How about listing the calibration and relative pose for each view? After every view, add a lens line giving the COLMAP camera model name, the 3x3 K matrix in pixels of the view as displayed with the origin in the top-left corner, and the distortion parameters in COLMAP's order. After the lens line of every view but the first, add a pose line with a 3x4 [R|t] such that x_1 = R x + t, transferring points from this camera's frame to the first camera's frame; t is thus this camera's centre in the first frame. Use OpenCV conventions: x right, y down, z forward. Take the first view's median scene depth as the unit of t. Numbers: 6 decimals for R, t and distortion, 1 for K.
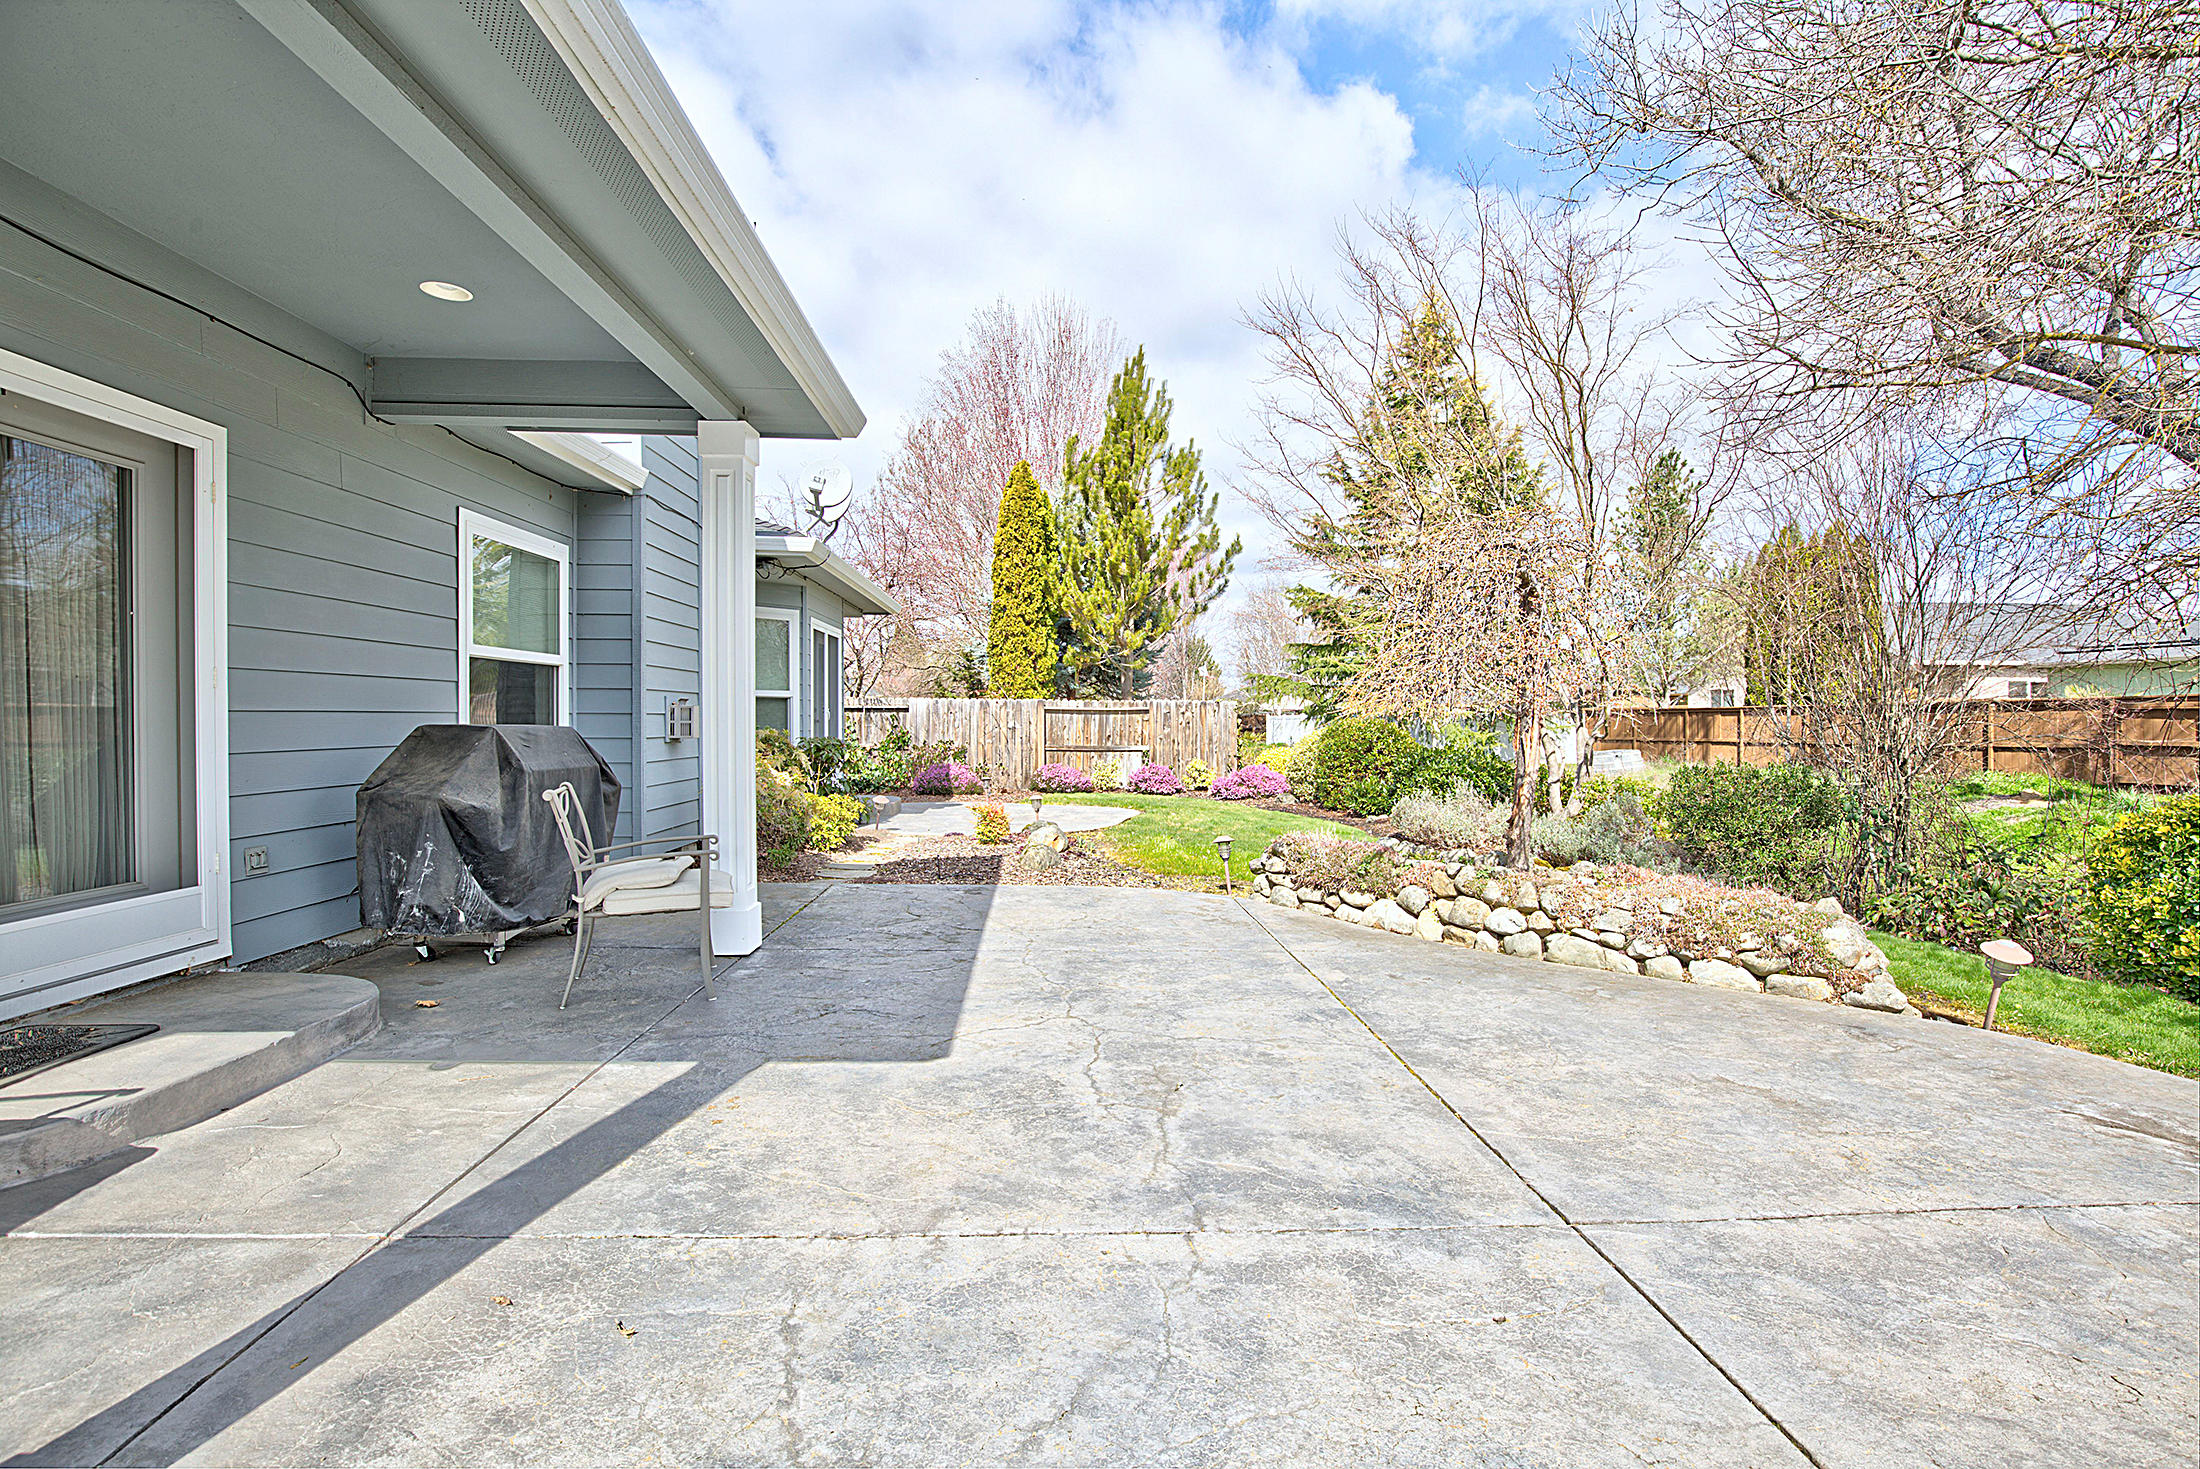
lens RADIAL K [[998.9, 0, 1109.7], [0, 998.9, 712.3], [0, 0, 1]] dist [-0.033513, 0.006435]
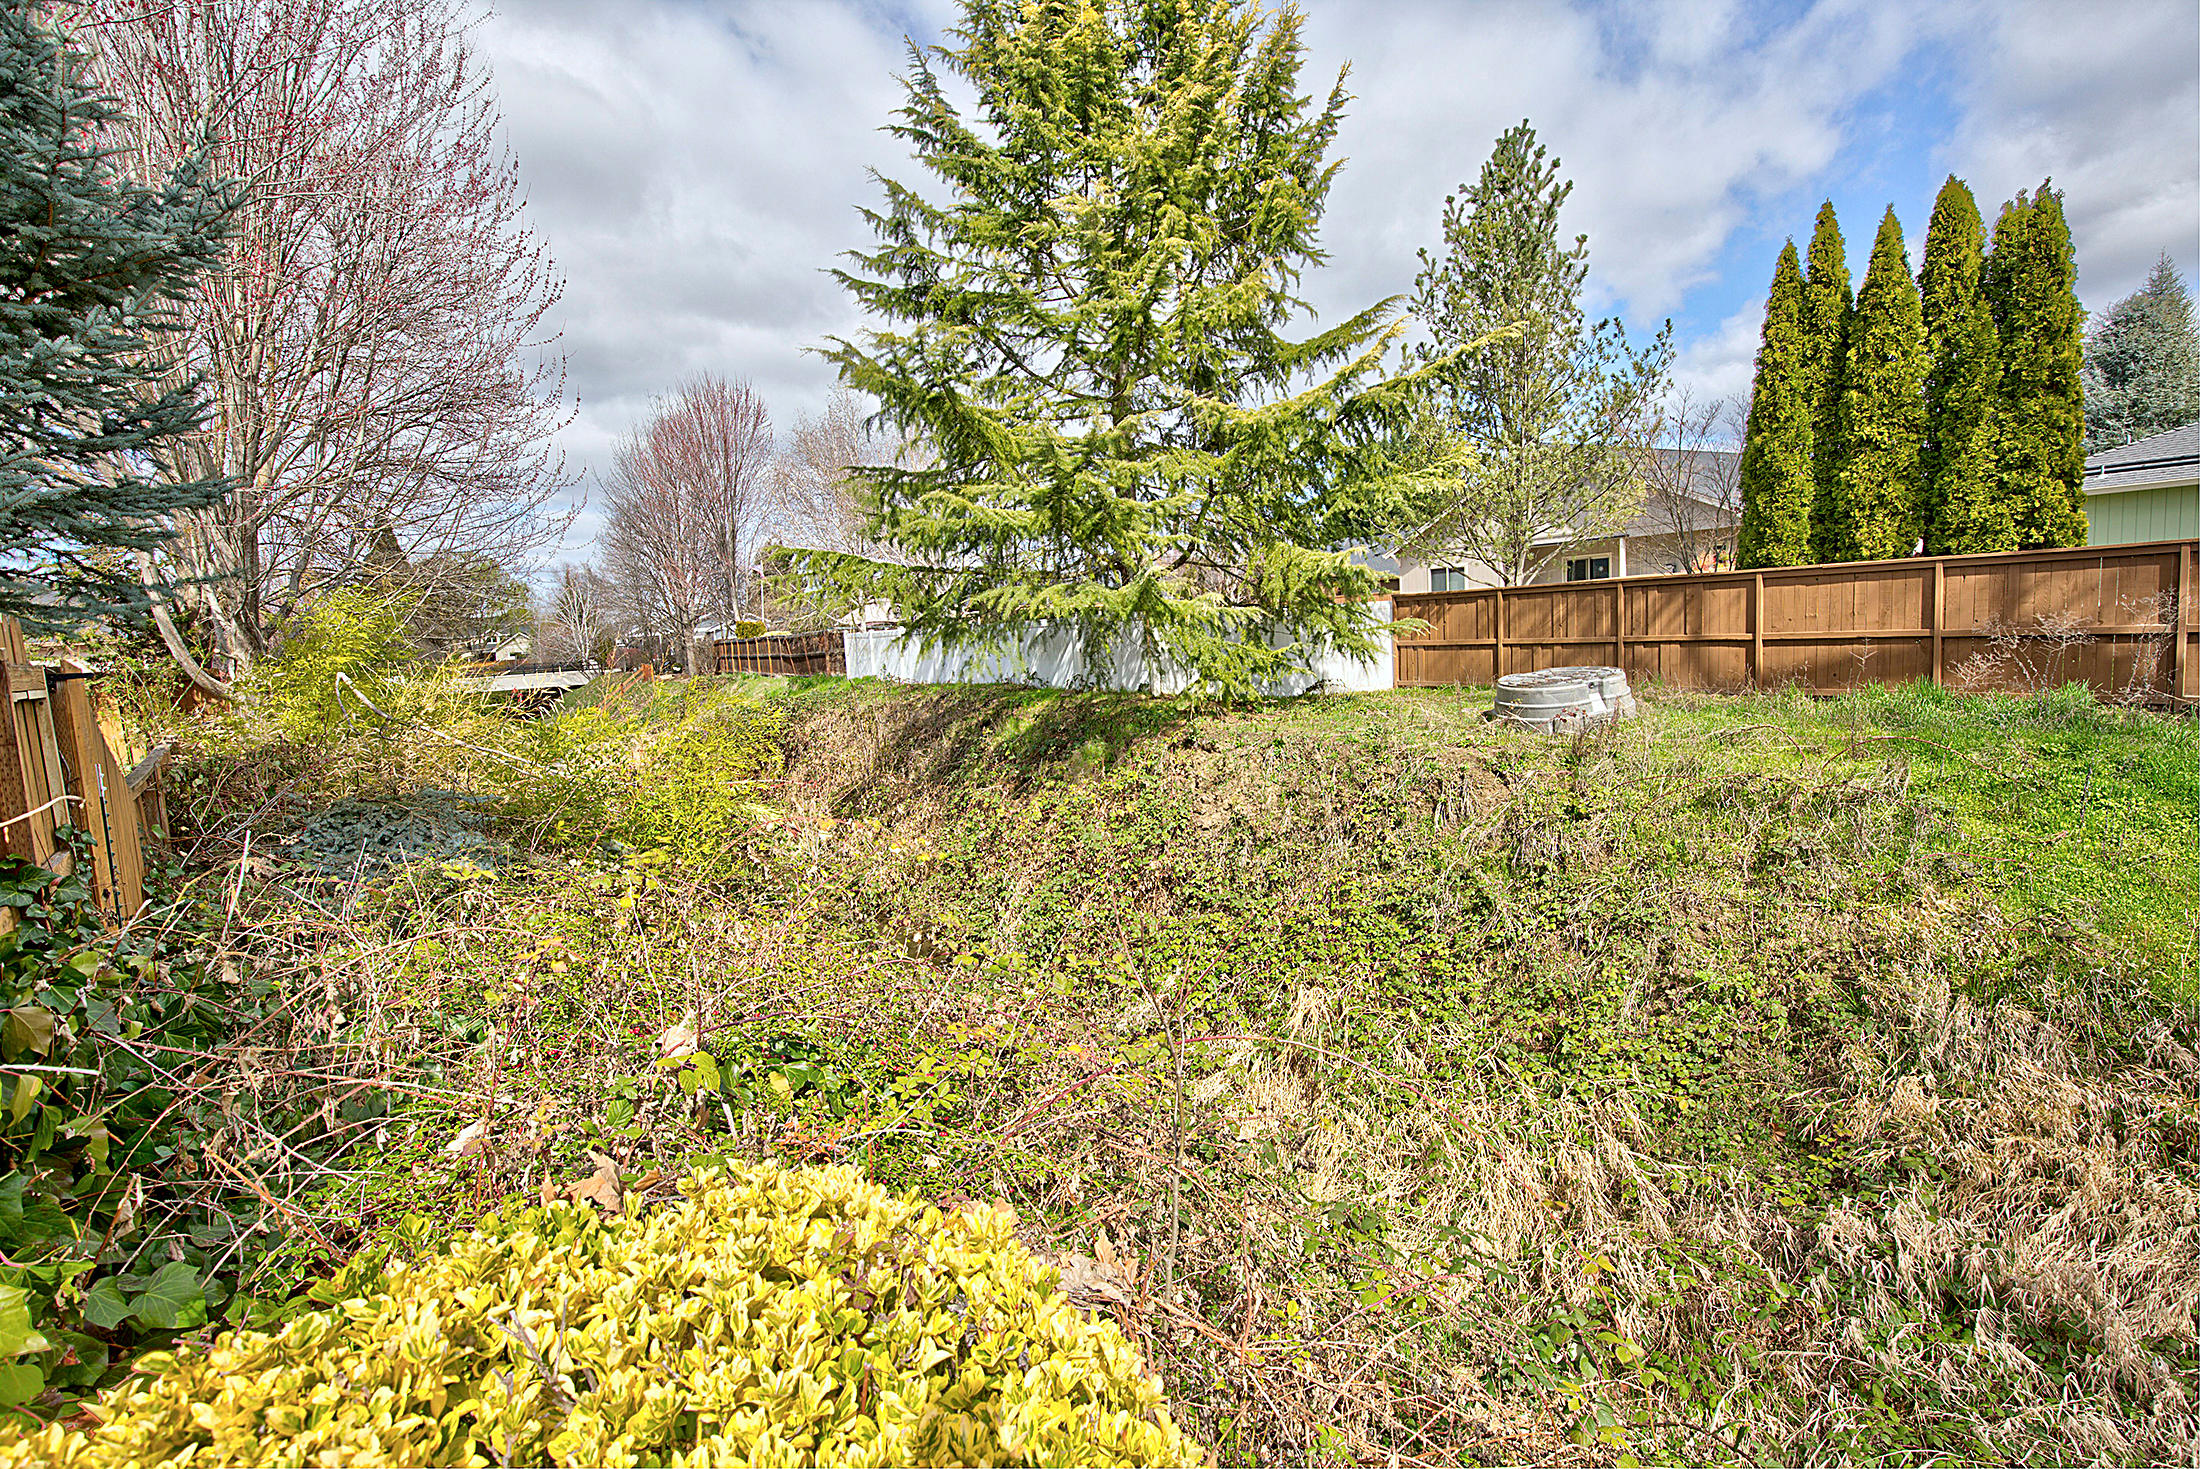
lens RADIAL K [[919.8, 0, 1100.0], [0, 919.8, 734.5], [0, 0, 1]] dist [-0.000412, 0.000039]
pose [[0.918420, -0.095401, 0.383931, 0.301044], [0.049962, 0.990688, 0.126654, 0.002737], [-0.392439, -0.097140, 0.914634, 1.545811]]
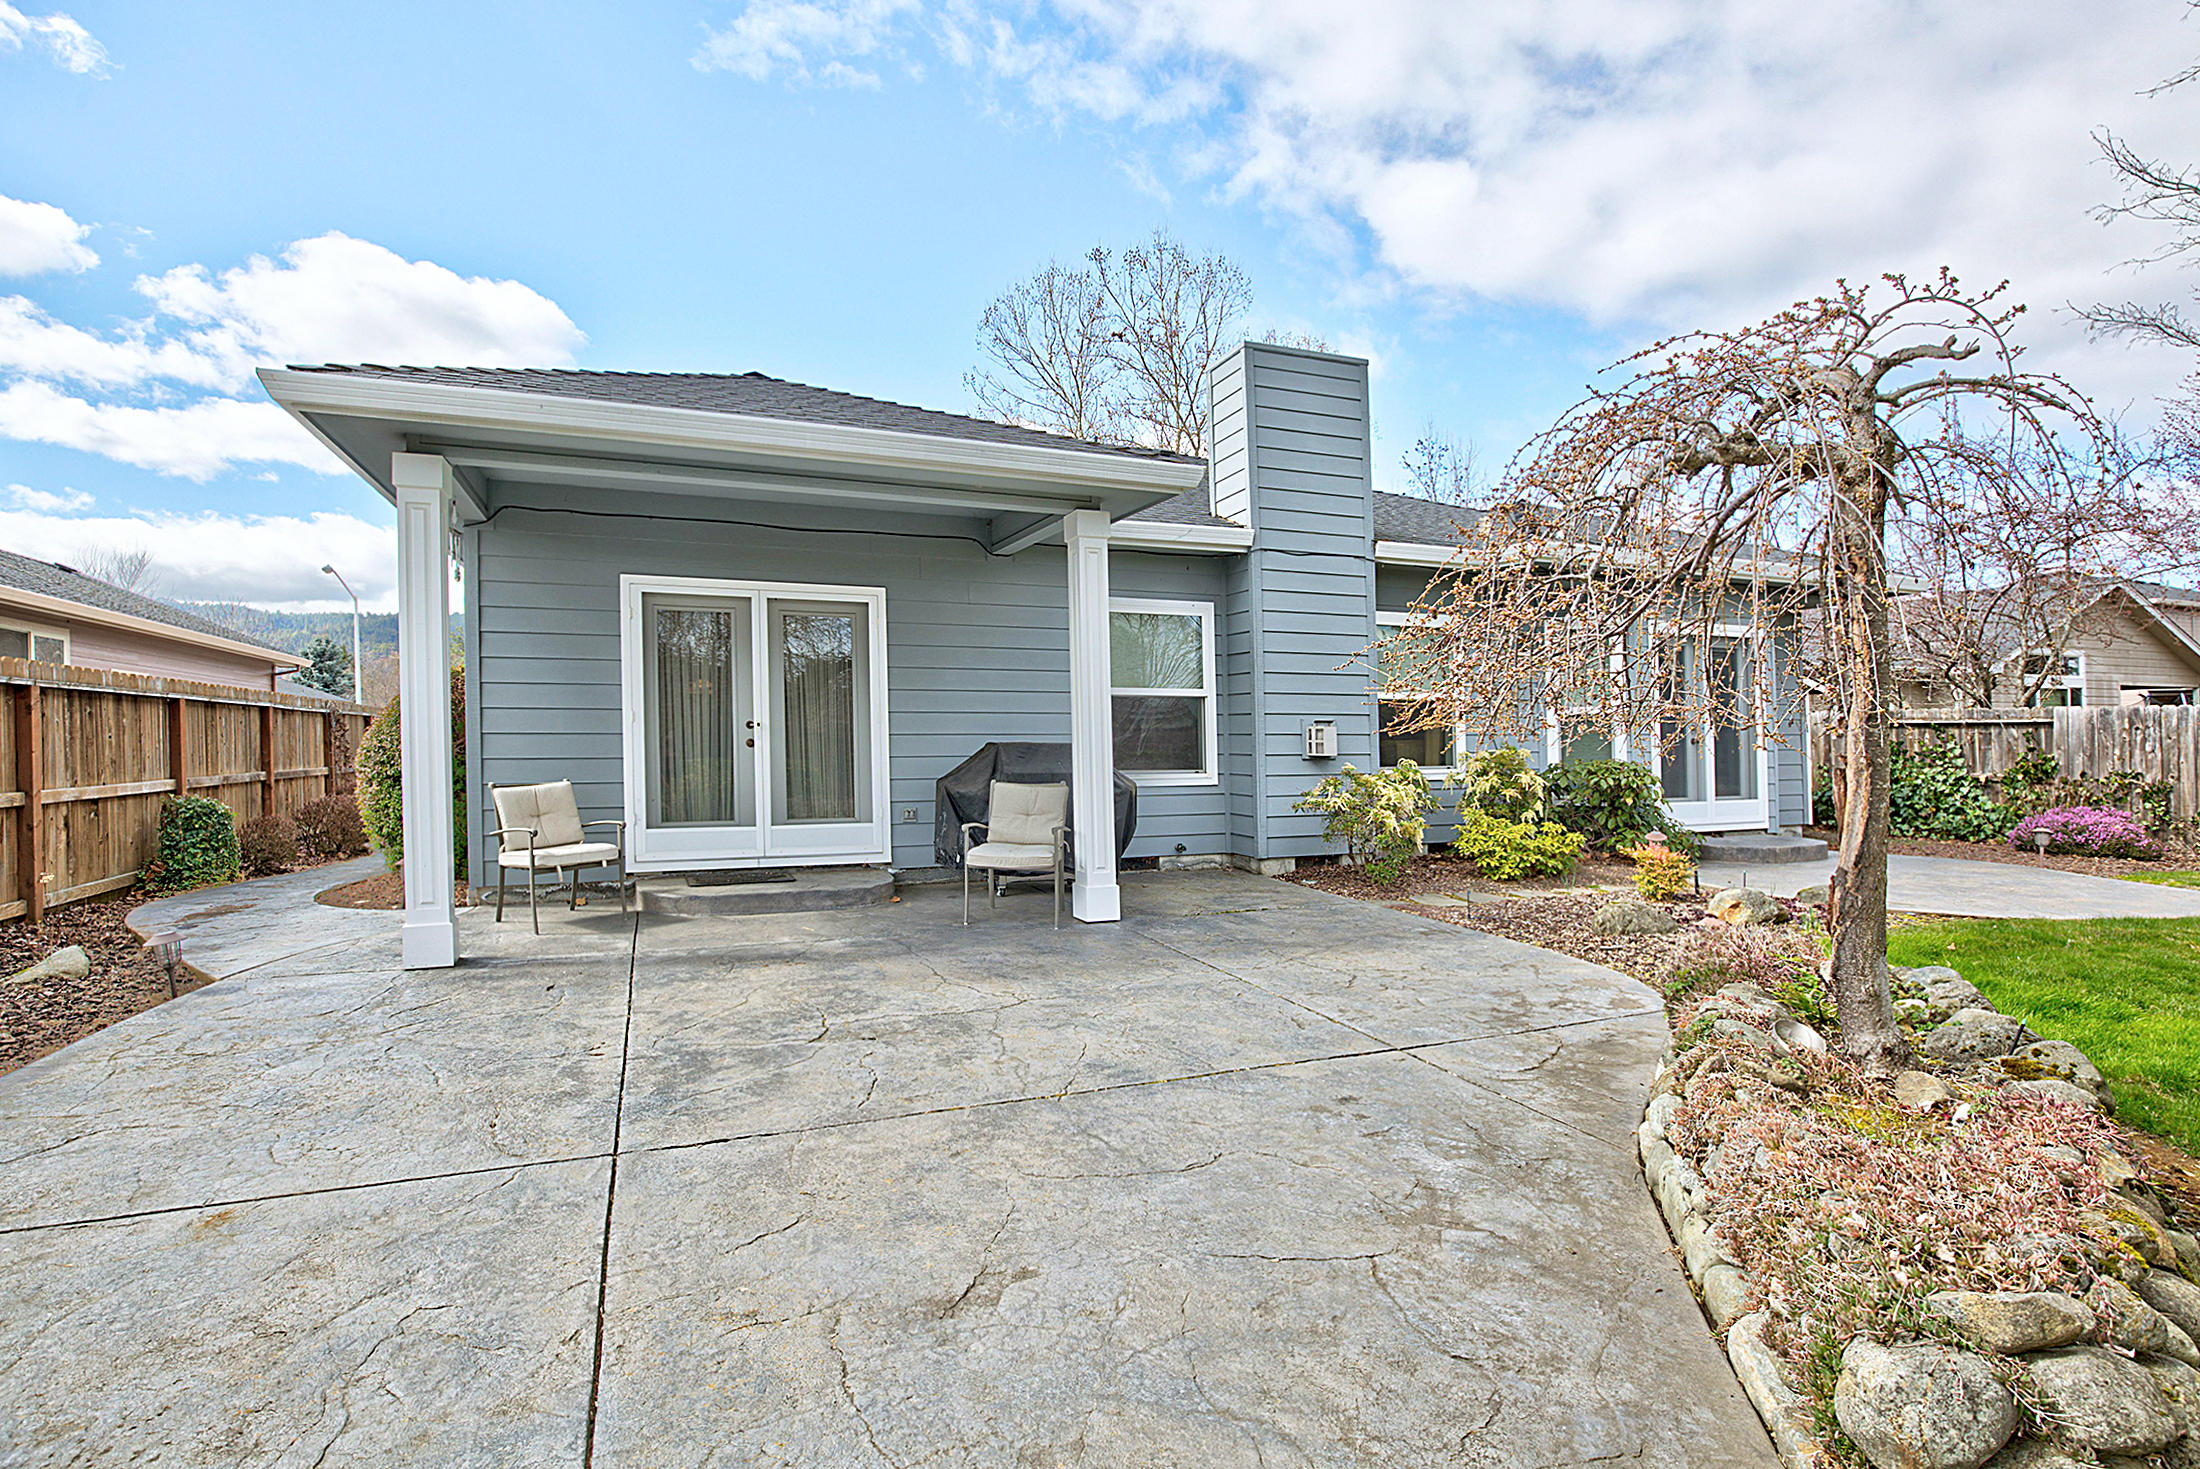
lens RADIAL K [[1025.1, 0, 1034.4], [0, 1025.1, 717.3], [0, 0, 1]] dist [-0.031572, 0.006901]
pose [[0.293304, -0.018486, -0.955840, 0.379352], [0.005456, 0.999829, -0.017663, 0.000735], [0.956004, -0.000035, 0.293355, 0.233051]]
